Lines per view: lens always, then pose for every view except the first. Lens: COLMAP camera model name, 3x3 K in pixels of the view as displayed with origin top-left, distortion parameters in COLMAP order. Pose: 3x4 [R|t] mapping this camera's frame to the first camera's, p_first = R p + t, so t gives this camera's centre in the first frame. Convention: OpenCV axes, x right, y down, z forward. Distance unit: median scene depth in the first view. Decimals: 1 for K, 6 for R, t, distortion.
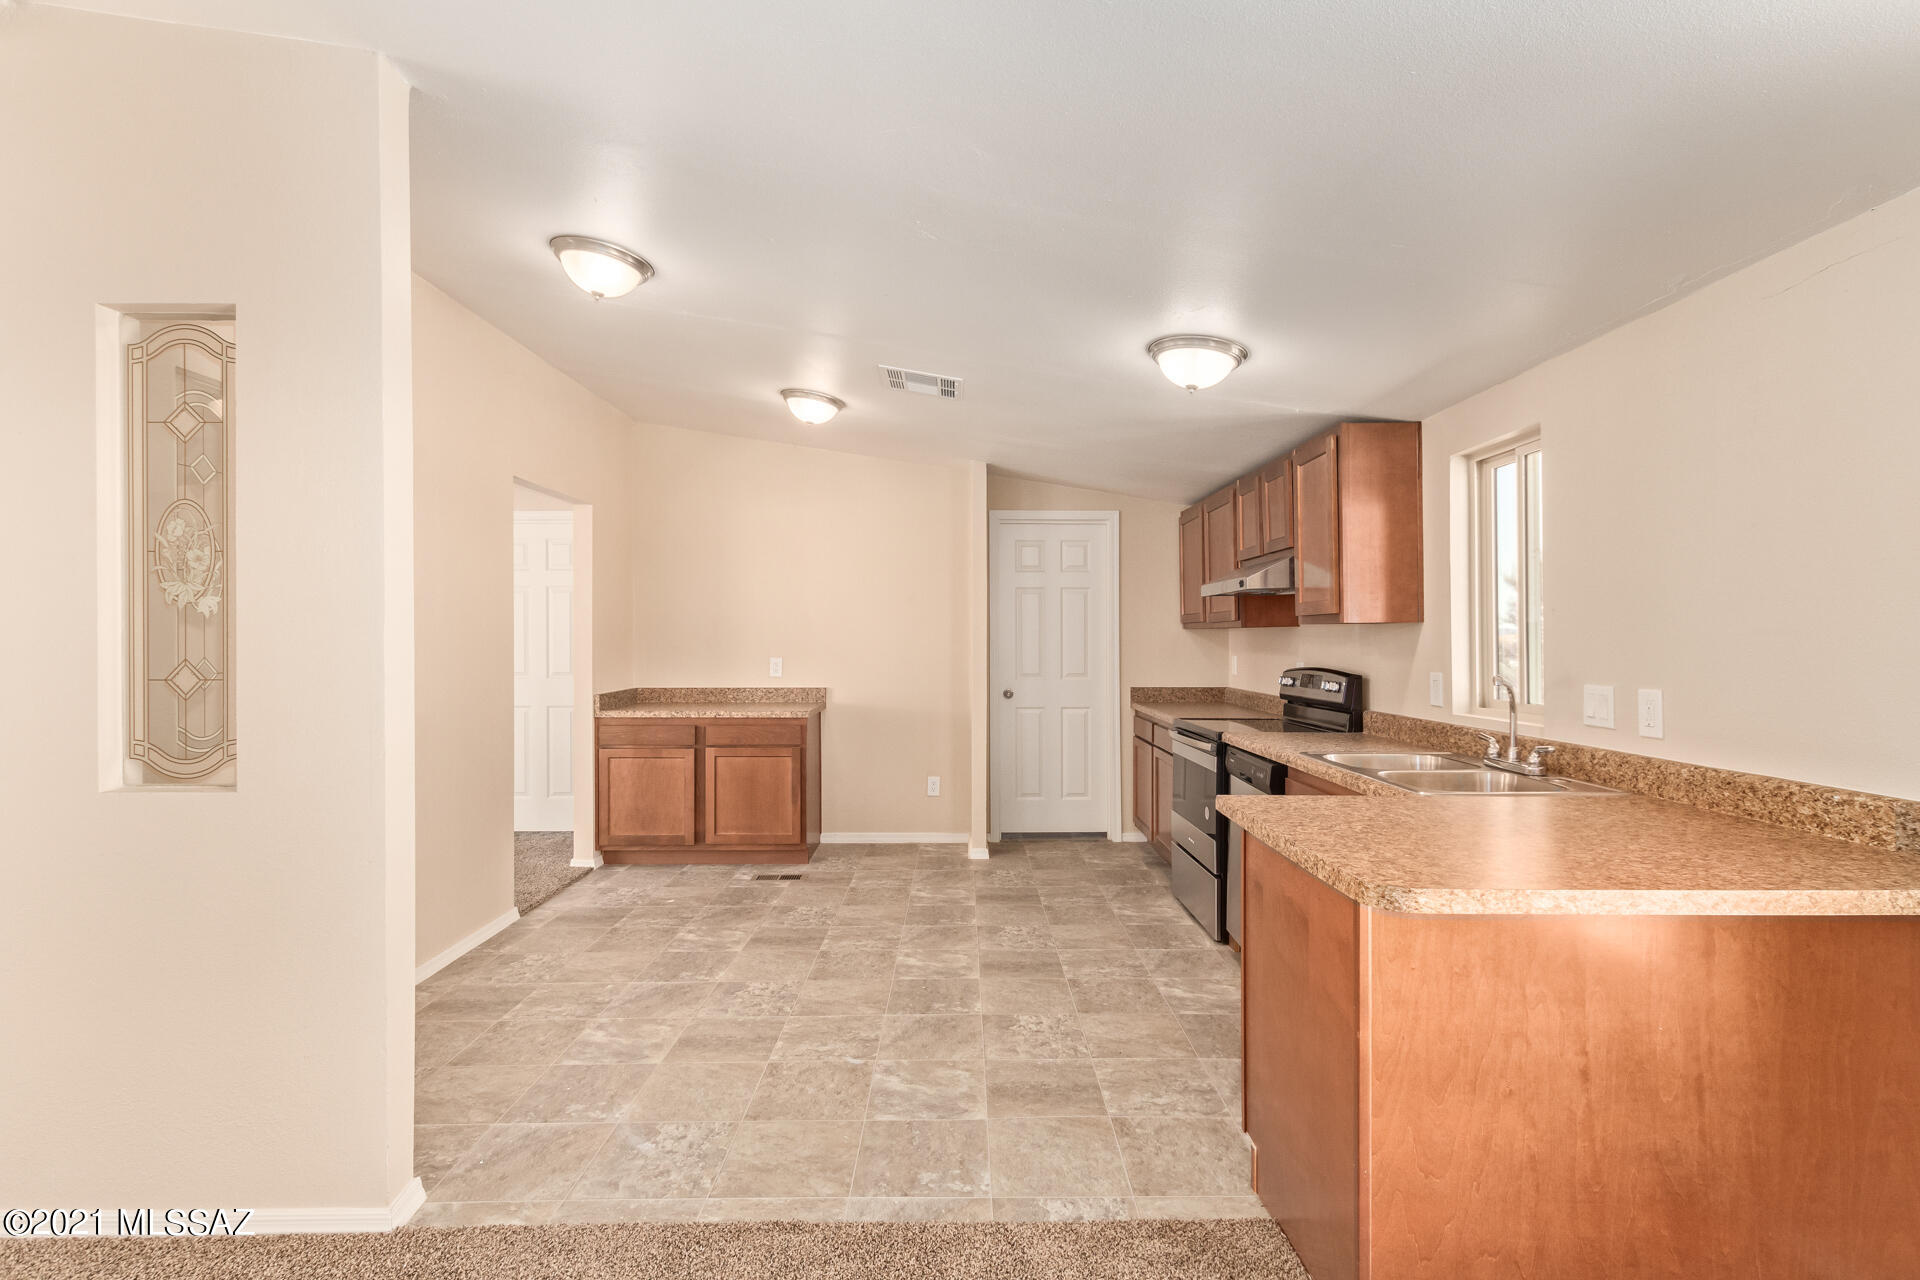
lens RADIAL K [[890.0, 0, 966.0], [0, 890.0, 635.3], [0, 0, 1]] dist [0.006444, -0.003321]
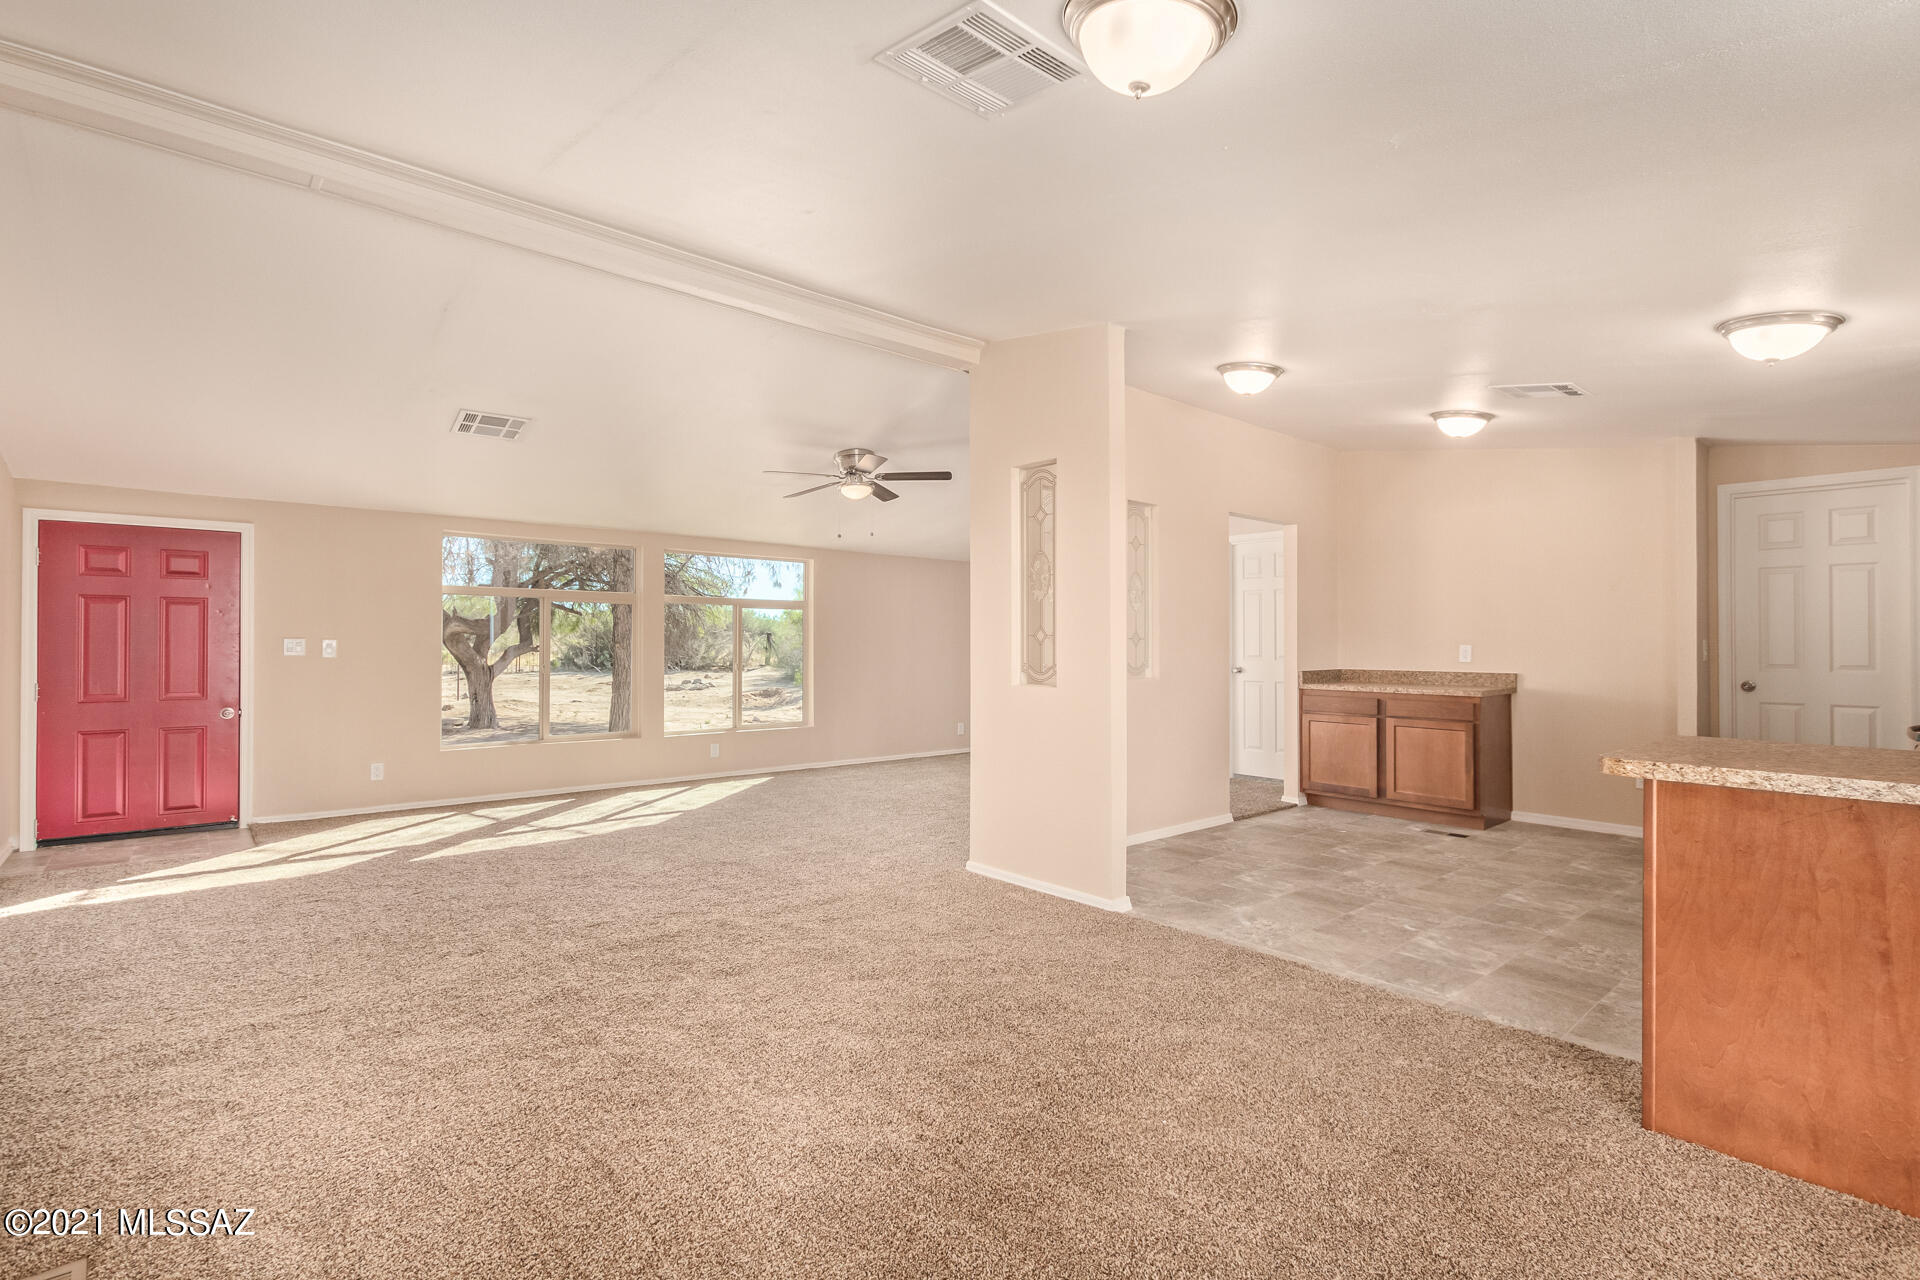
lens RADIAL K [[890.0, 0, 953.9], [0, 890.0, 629.7], [0, 0, 1]] dist [0.006444, -0.003321]
pose [[0.642163, -0.008530, -0.766521, 0.292672], [-0.003277, 0.999898, -0.013872, 0.030792], [0.766561, 0.011420, 0.642070, -0.247019]]
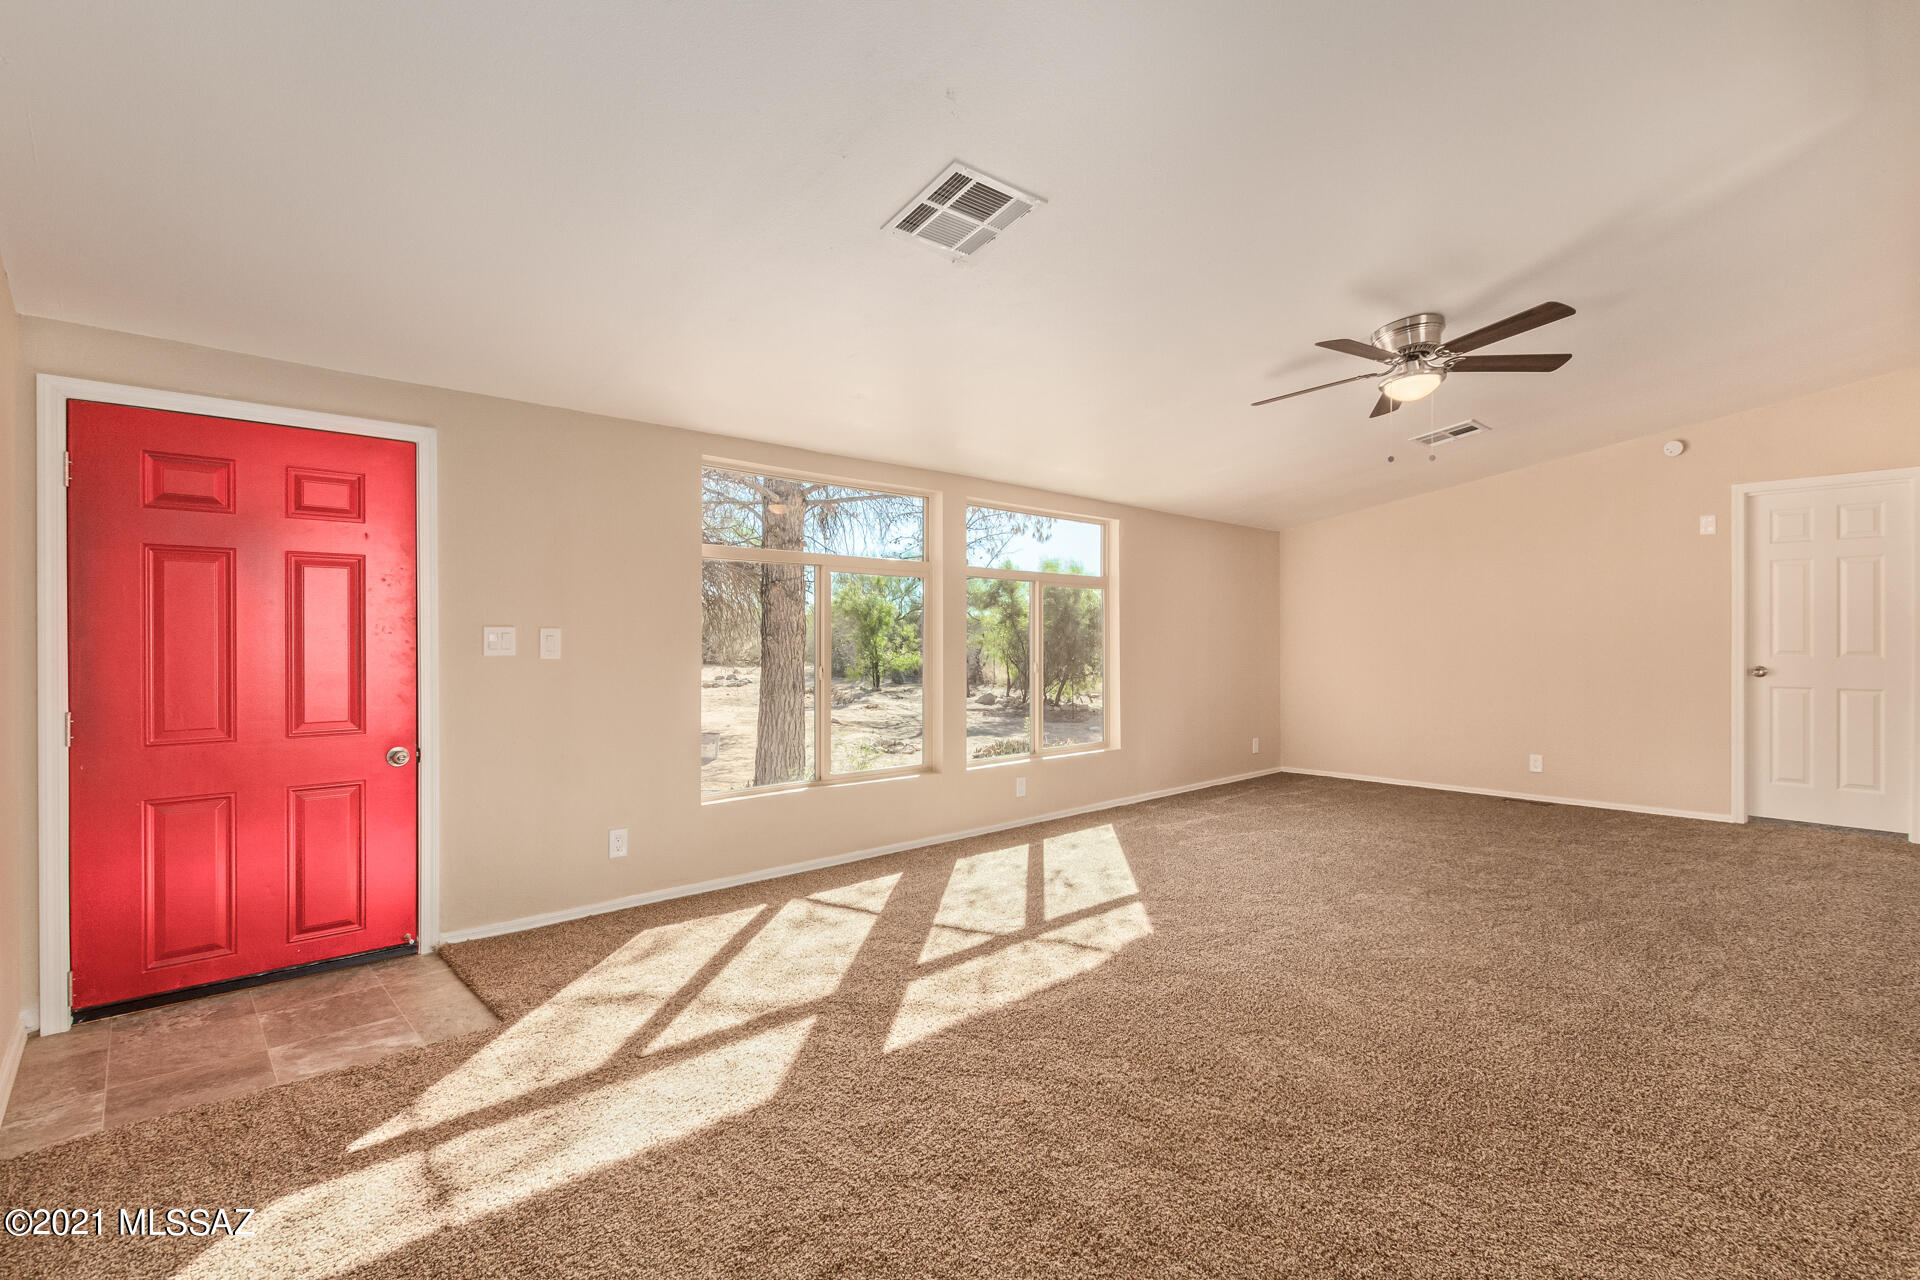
lens RADIAL K [[890.0, 0, 968.2], [0, 890.0, 636.5], [0, 0, 1]] dist [0.006444, -0.003321]
pose [[0.661670, 0.002484, -0.749791, -0.520603], [-0.002135, 0.999997, 0.001429, 0.034895], [0.749792, 0.000655, 0.661673, -0.359924]]
